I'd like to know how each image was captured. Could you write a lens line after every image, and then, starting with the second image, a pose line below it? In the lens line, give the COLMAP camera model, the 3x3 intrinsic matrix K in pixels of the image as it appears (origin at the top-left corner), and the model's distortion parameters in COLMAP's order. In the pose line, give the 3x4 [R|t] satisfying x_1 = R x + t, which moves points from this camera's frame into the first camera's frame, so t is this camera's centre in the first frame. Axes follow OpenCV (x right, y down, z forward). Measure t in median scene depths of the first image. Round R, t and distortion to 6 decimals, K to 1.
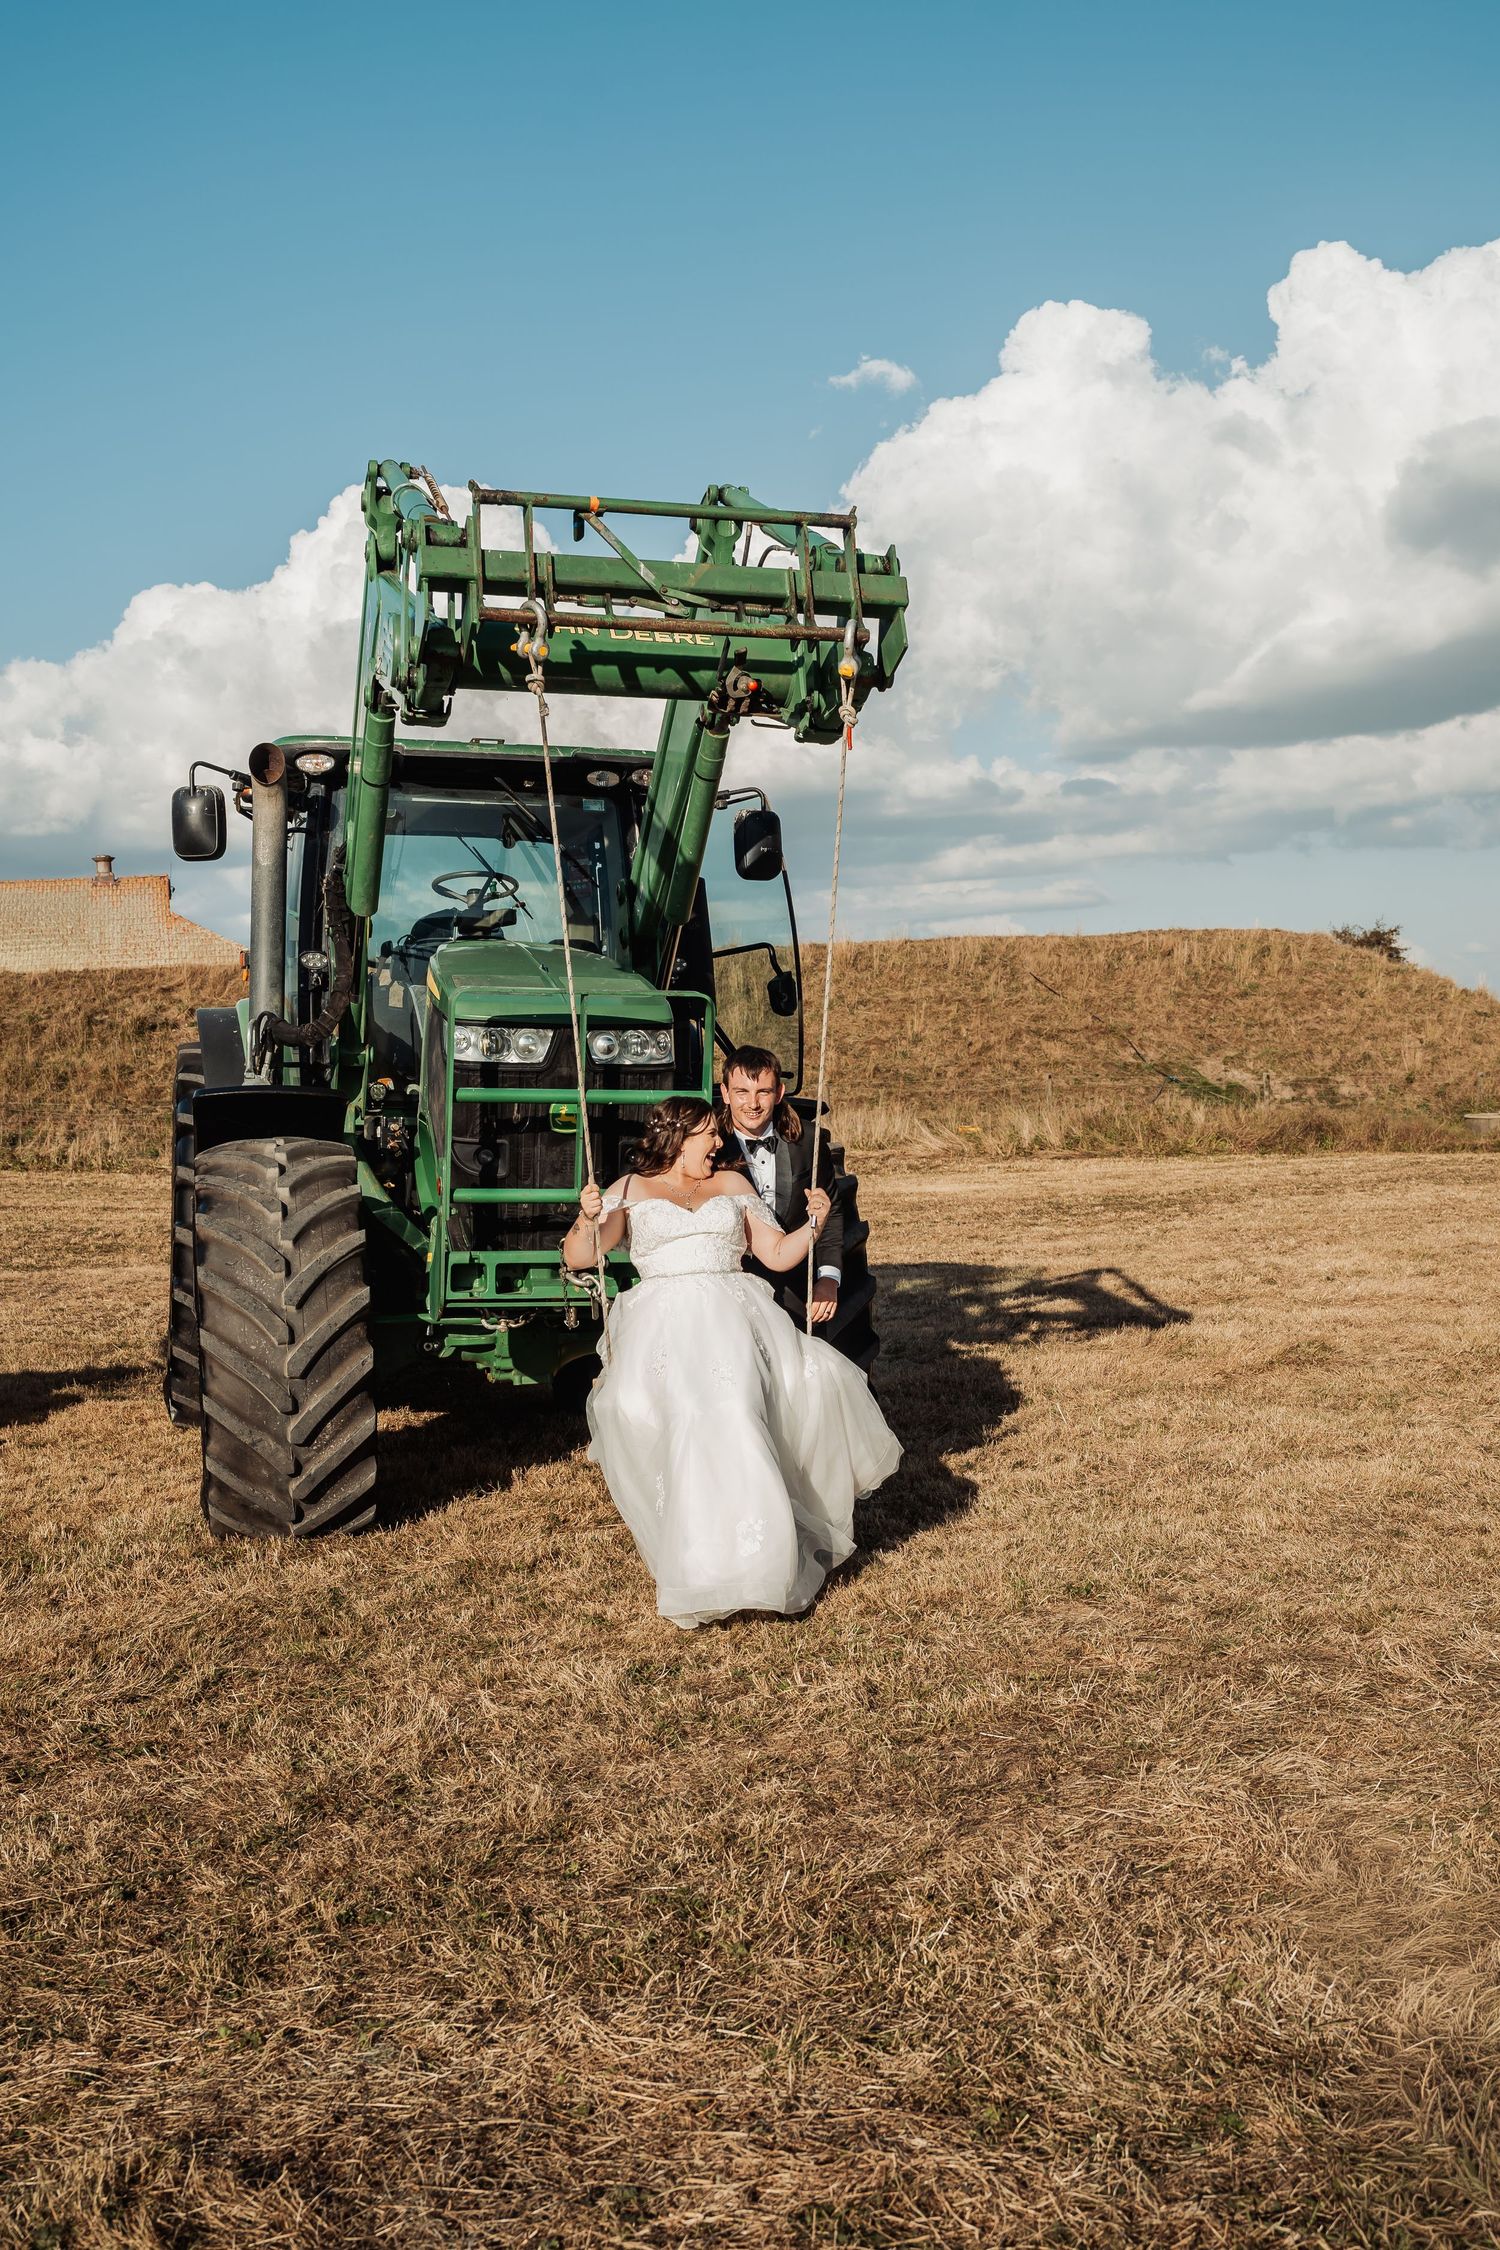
lens RADIAL K [[2232.0, 0, 750.2], [0, 2232.0, 1142.8], [0, 0, 1]] dist [-0.065395, -0.004725]
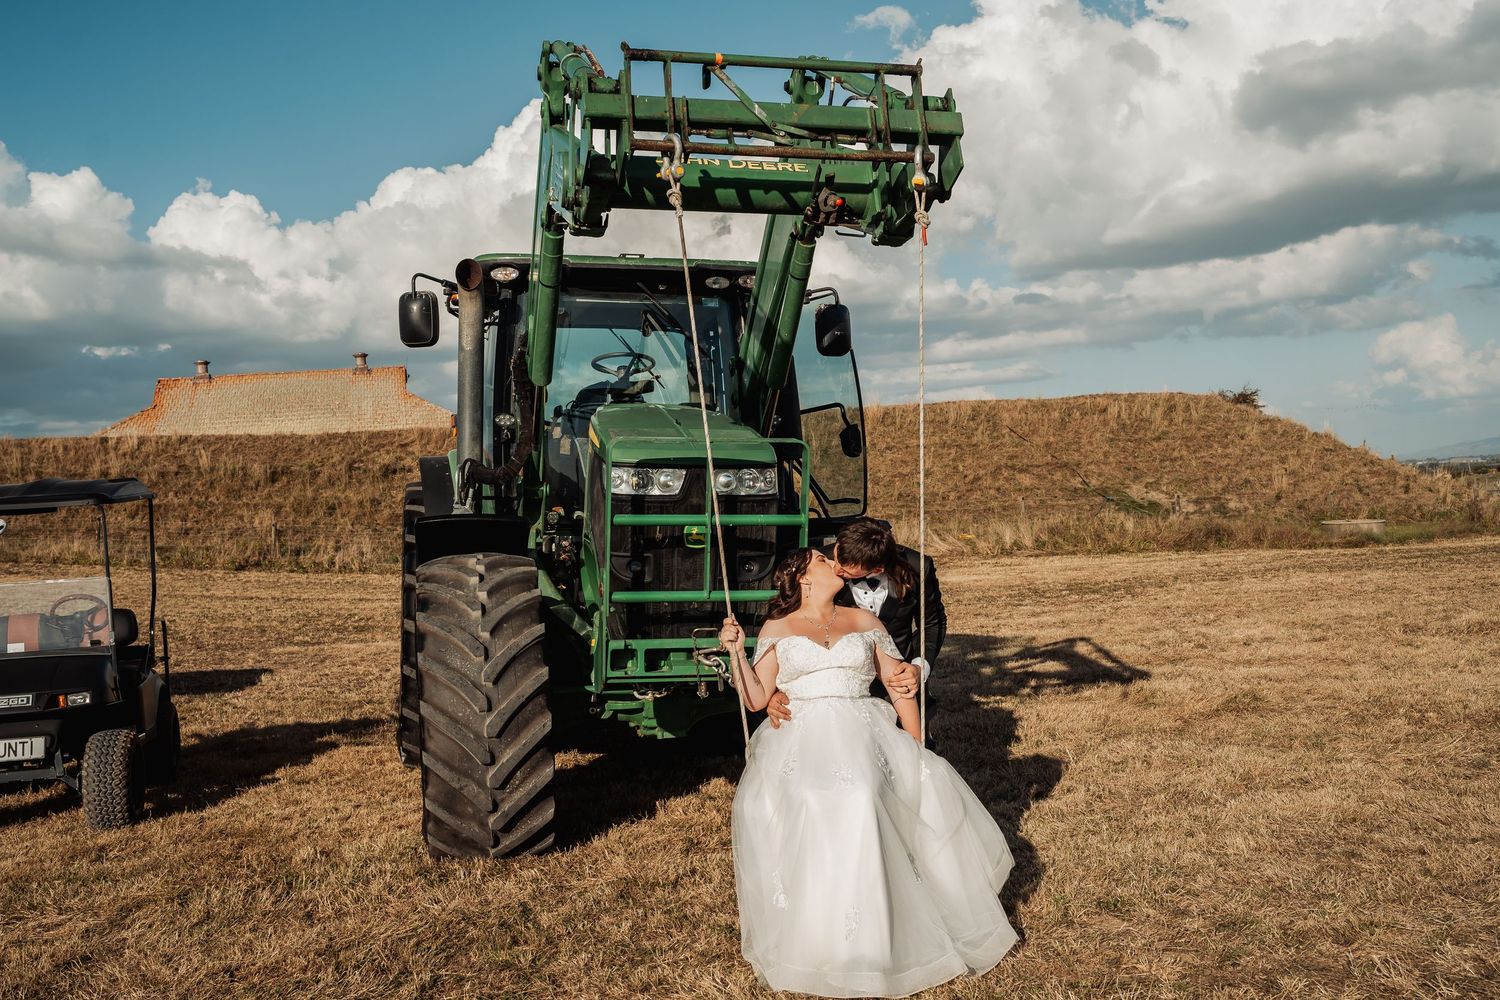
lens RADIAL K [[1502.4, 0, 750.0], [0, 1502.4, 500.0], [0, 0, 1]] dist [-0.085794, 0.015150]
pose [[0.999391, -0.012523, -0.032572, -0.022096], [0.011544, 0.999482, -0.030054, -0.005643], [0.032931, 0.029660, 0.999017, 0.118919]]
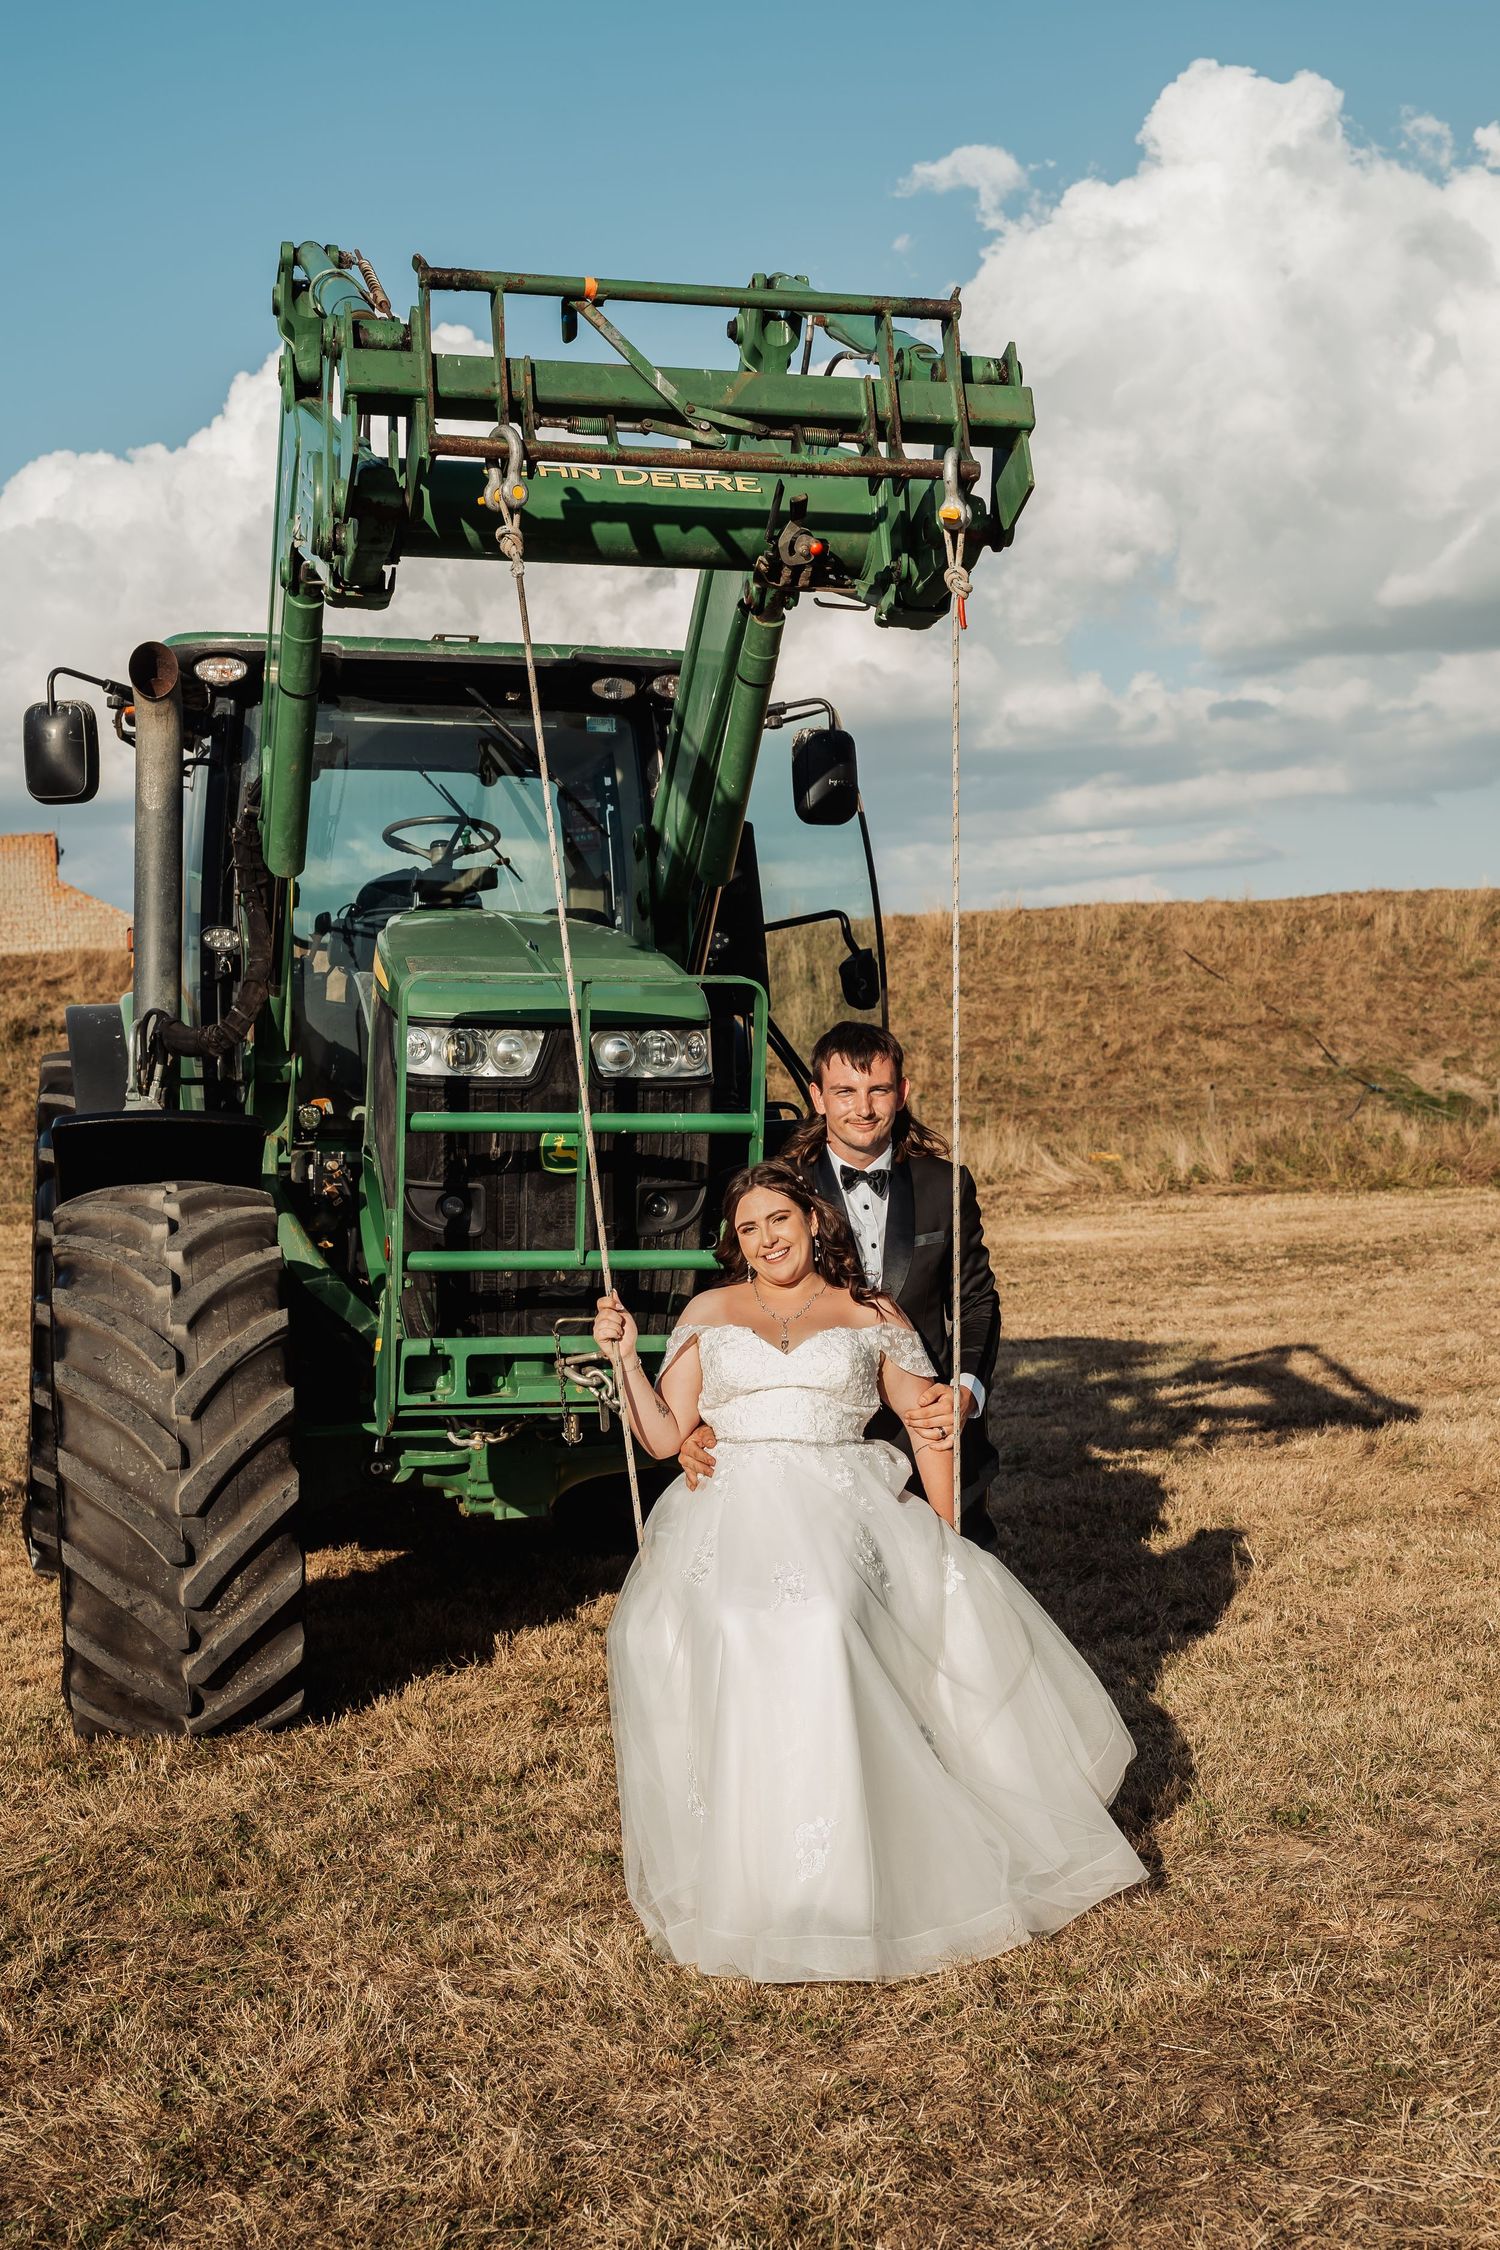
lens RADIAL K [[2847.4, 0, 751.6], [0, 2847.4, 1137.6], [0, 0, 1]] dist [0.006909, 0.005851]
pose [[0.999700, -0.008256, -0.023051, -0.000032], [0.007965, 0.999888, -0.012671, -0.003714], [0.023153, 0.012484, 0.999654, 0.076622]]
